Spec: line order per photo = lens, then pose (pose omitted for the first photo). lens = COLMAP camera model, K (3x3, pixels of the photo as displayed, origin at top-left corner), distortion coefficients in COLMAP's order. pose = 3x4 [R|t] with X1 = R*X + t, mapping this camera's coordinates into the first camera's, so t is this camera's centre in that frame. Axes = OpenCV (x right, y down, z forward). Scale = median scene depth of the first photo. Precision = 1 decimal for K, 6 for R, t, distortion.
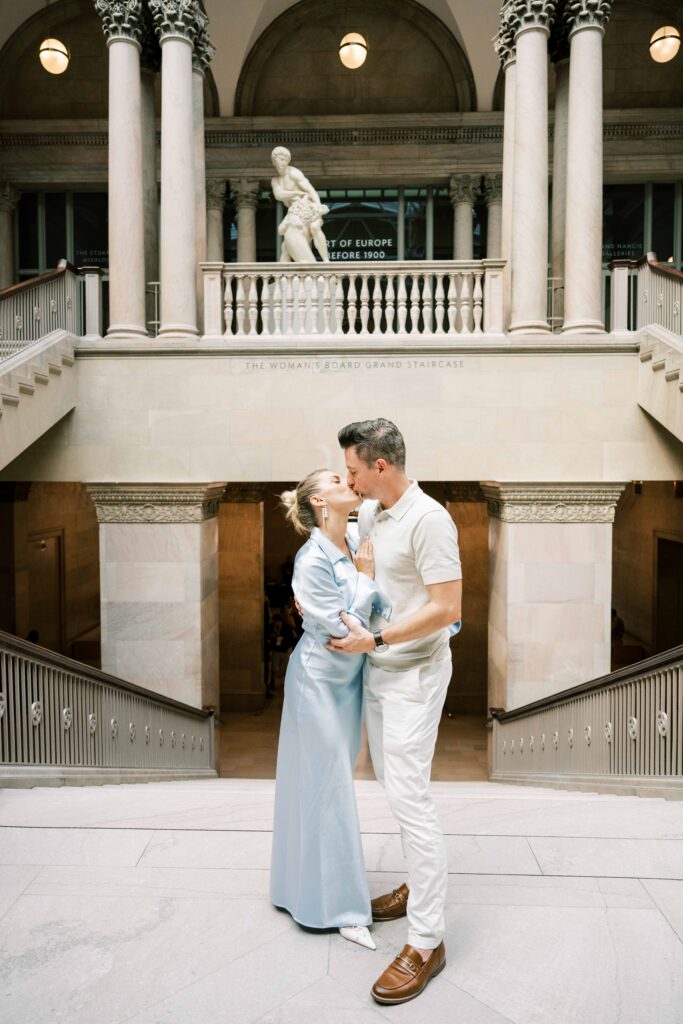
lens RADIAL K [[711.8, 0, 334.0], [0, 711.8, 503.0], [0, 0, 1]] dist [-0.004448, -0.000758]
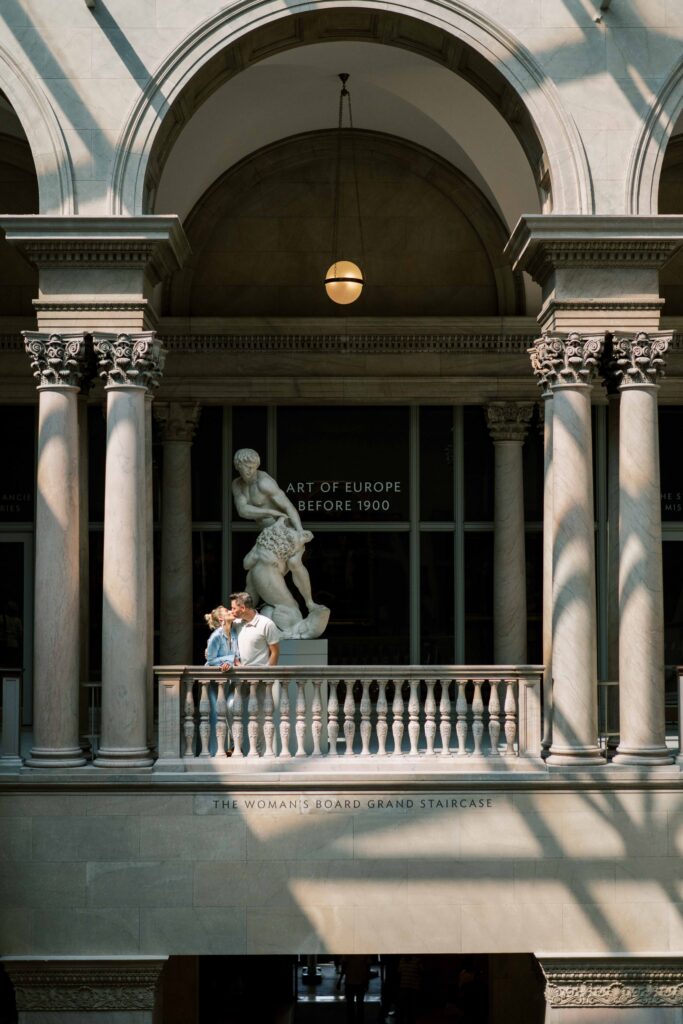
lens RADIAL K [[1653.6, 0, 348.4], [0, 1653.6, 512.2], [0, 0, 1]] dist [0.000934, 0.000000]
pose [[0.998895, 0.001013, 0.046991, -0.051852], [0.003312, 0.995765, -0.091873, -0.286409], [-0.046885, 0.091927, 0.994661, -0.694530]]
